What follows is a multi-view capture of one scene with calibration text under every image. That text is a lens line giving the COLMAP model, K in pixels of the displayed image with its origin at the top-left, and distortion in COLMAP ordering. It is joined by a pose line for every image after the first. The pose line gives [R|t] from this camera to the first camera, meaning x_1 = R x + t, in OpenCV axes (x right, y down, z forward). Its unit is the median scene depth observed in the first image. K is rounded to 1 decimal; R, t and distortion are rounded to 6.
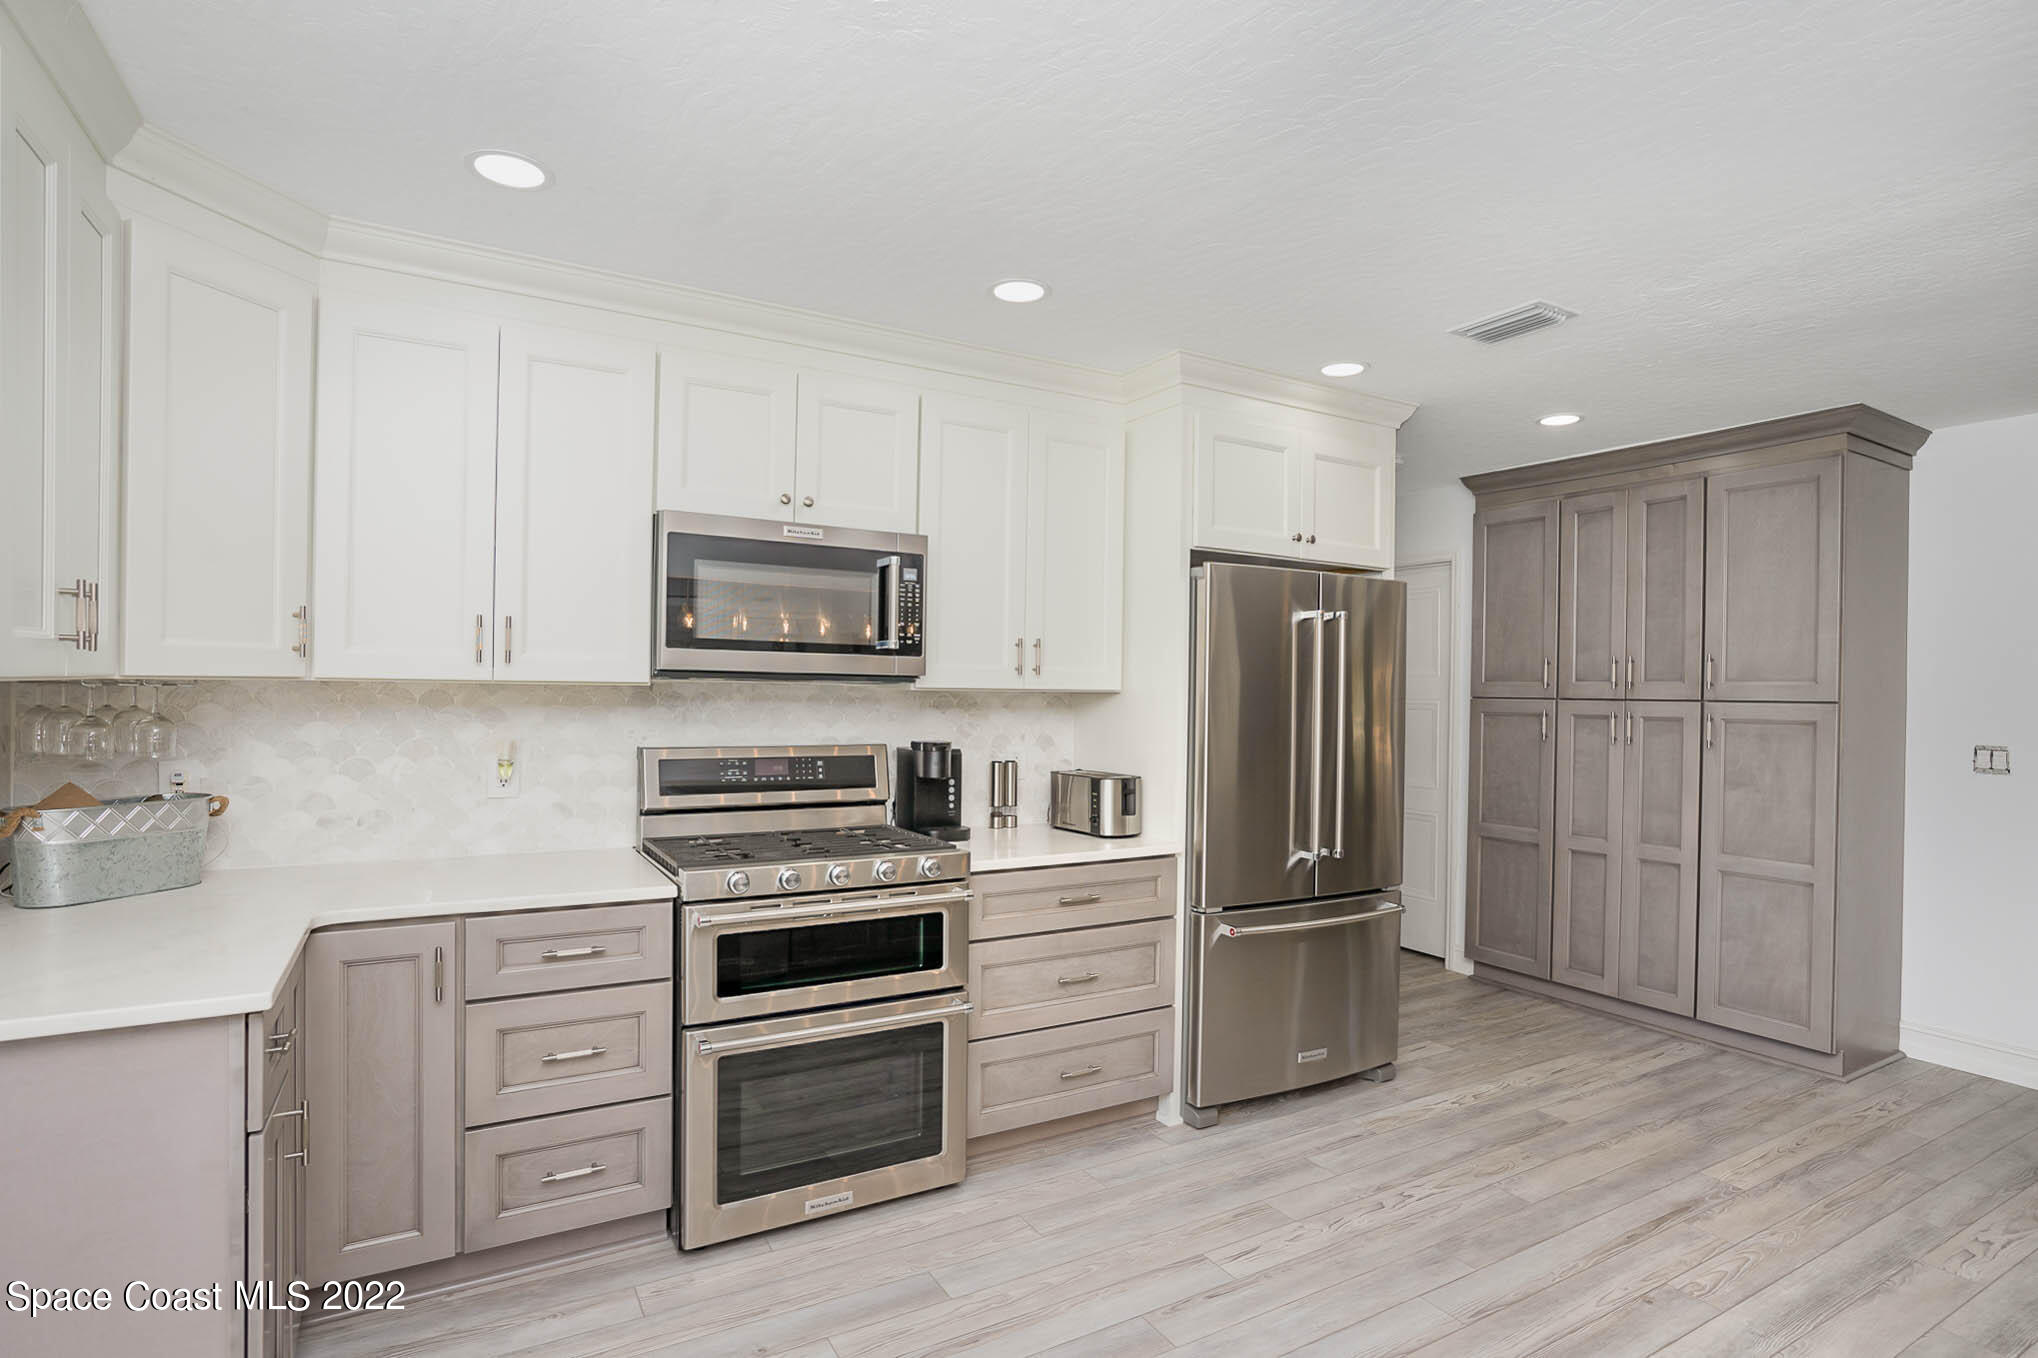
lens RADIAL K [[1023.8, 0, 1022.9], [0, 1023.8, 696.2], [0, 0, 1]] dist [-0.058097, 0.028889]
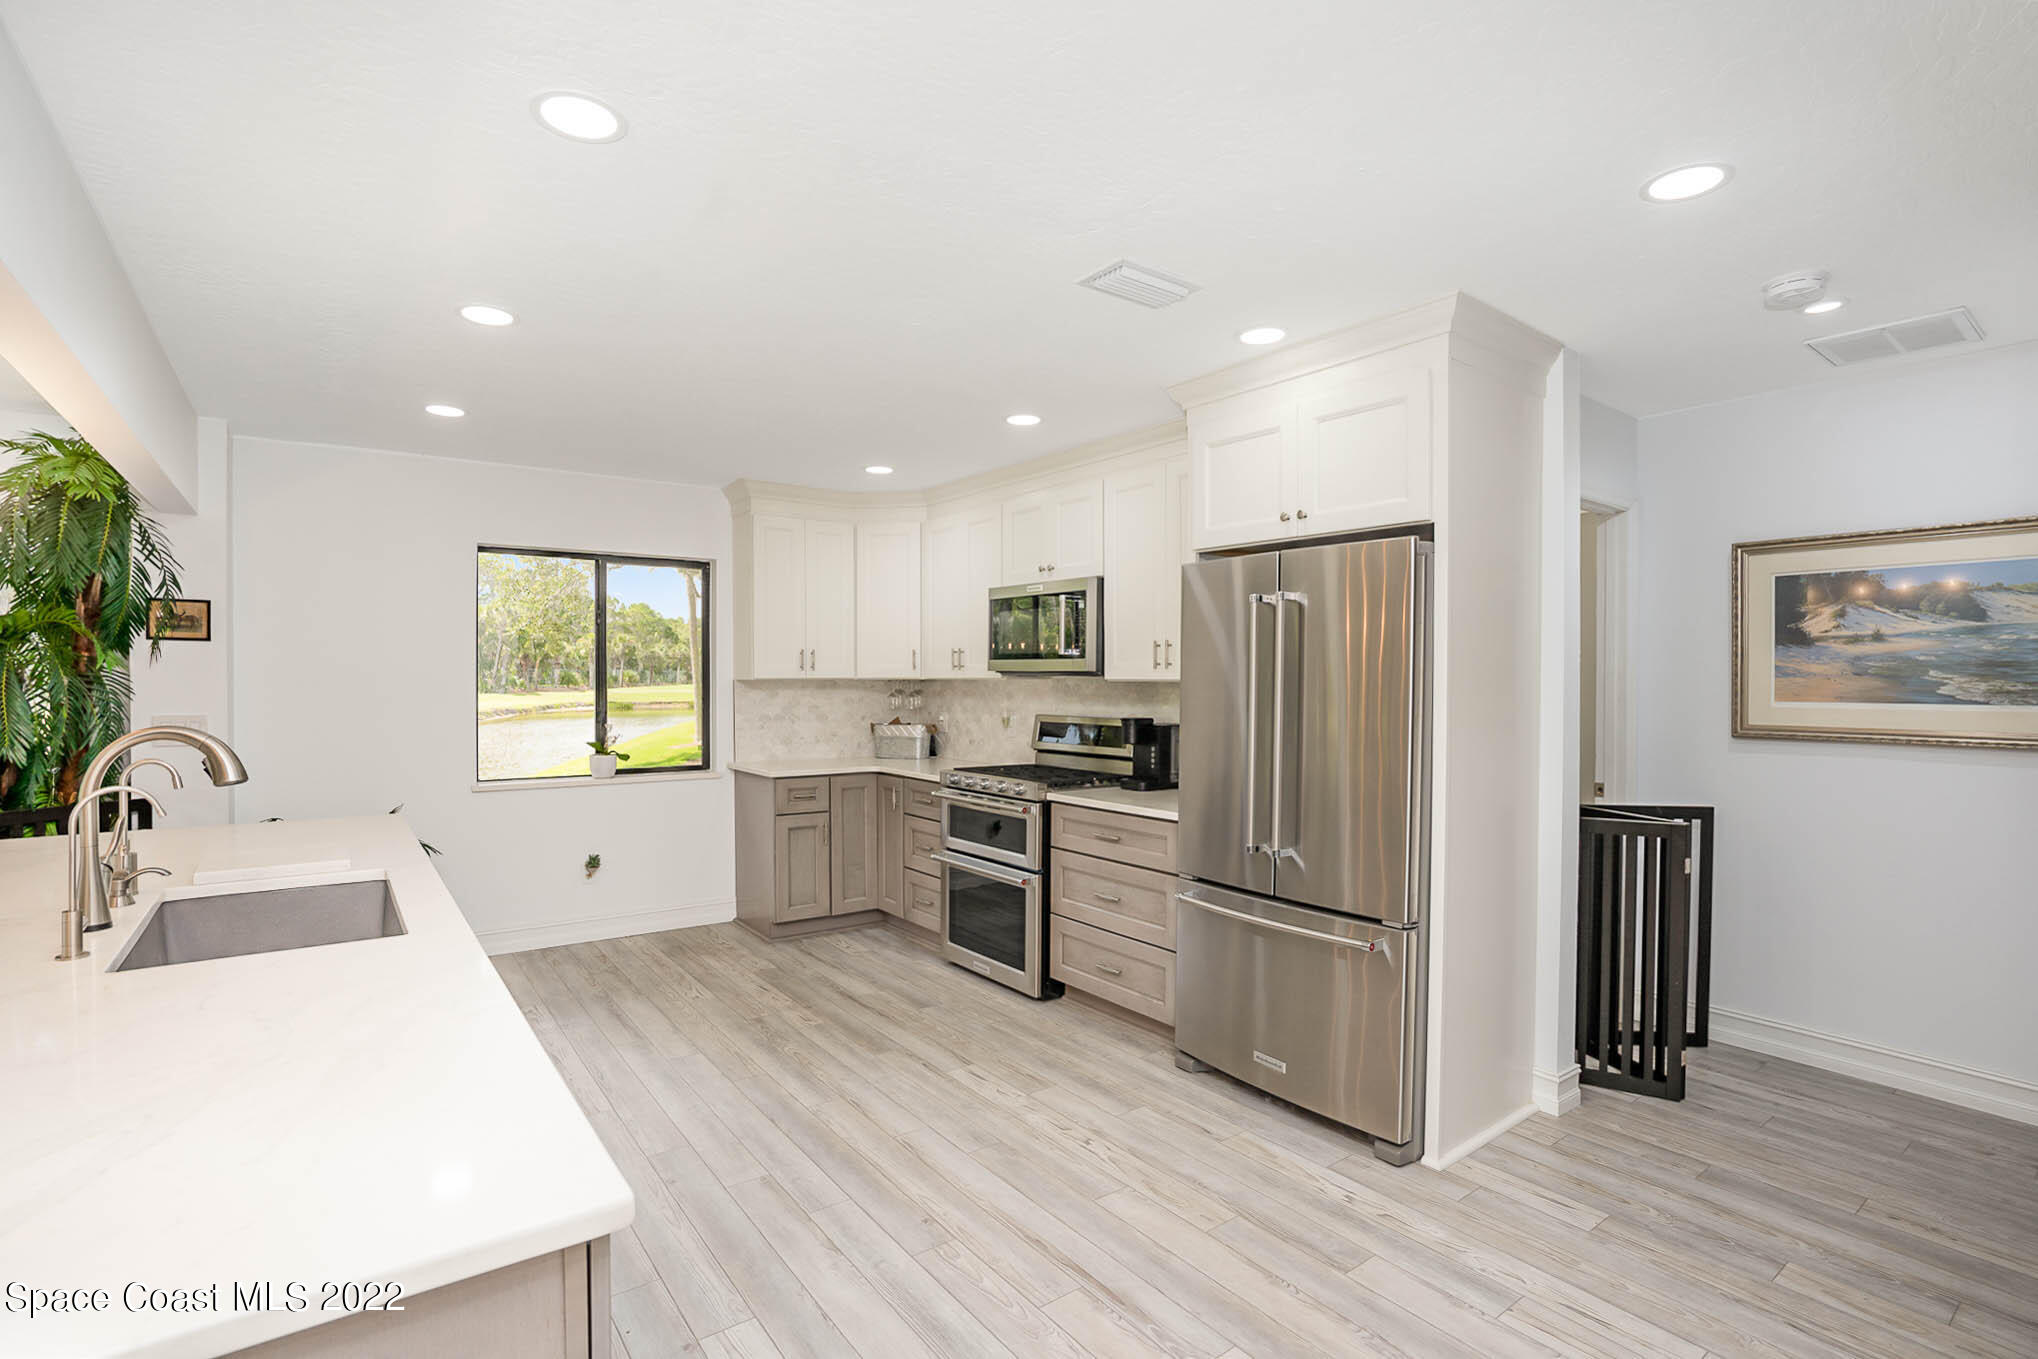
lens RADIAL K [[969.0, 0, 1020.3], [0, 969.0, 692.2], [0, 0, 1]] dist [-0.056379, 0.024451]
pose [[0.111284, 0.000563, -0.993789, 1.320311], [-0.007990, 0.999968, -0.000329, 0.012063], [0.993757, 0.007977, 0.111285, 0.761845]]
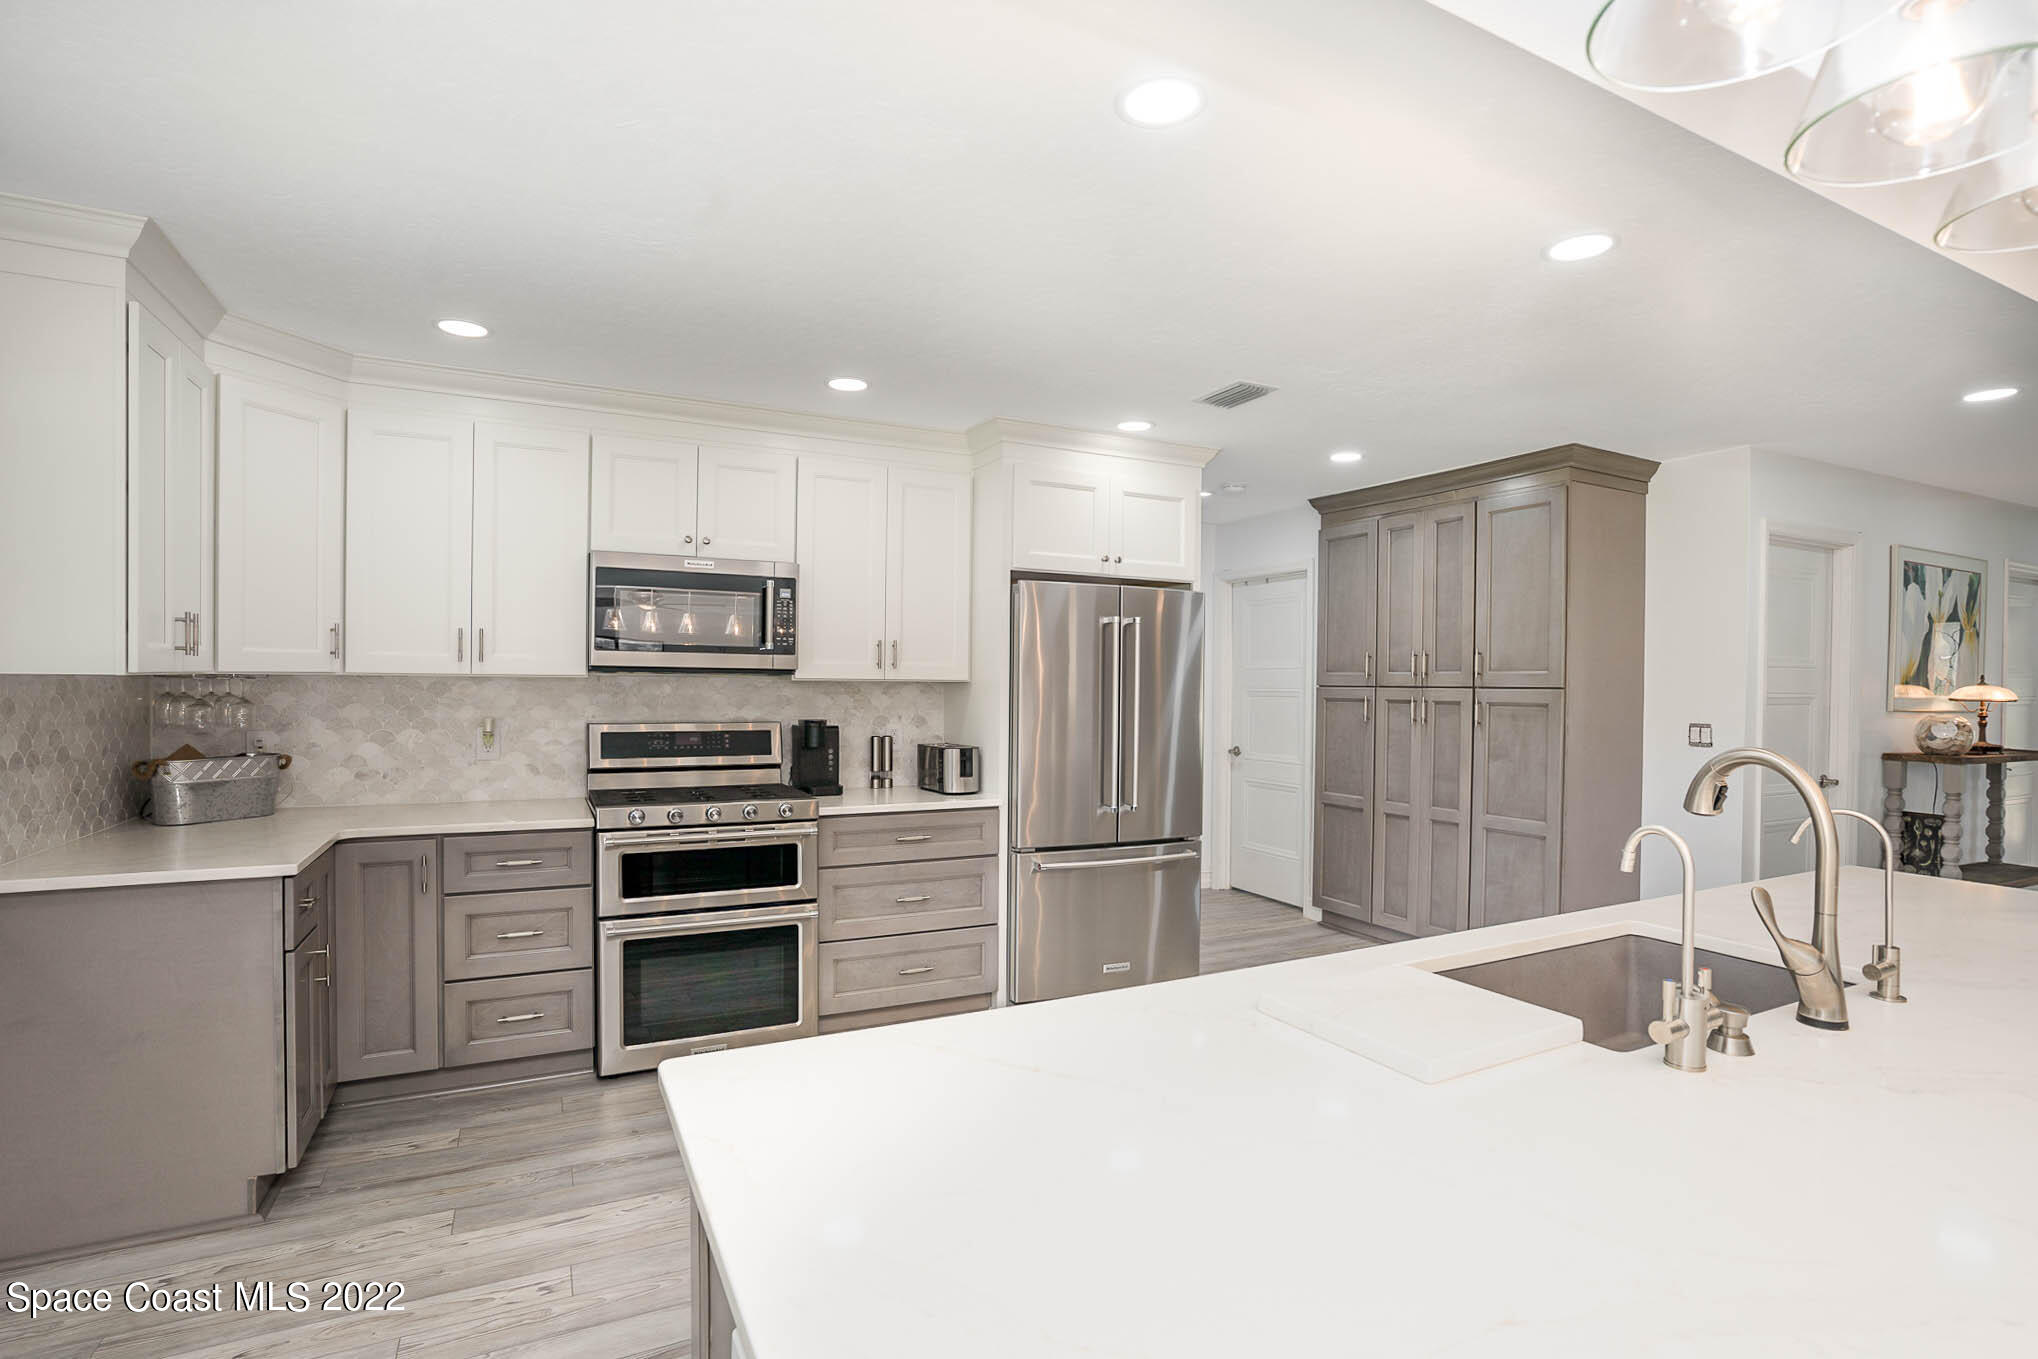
lens RADIAL K [[977.2, 0, 1019.4], [0, 977.2, 697.1], [0, 0, 1]] dist [-0.068971, 0.034049]
pose [[0.998492, -0.003275, -0.054794, 0.266163], [0.003685, 0.999966, 0.007374, 0.007867], [0.054768, -0.007565, 0.998470, -0.251688]]
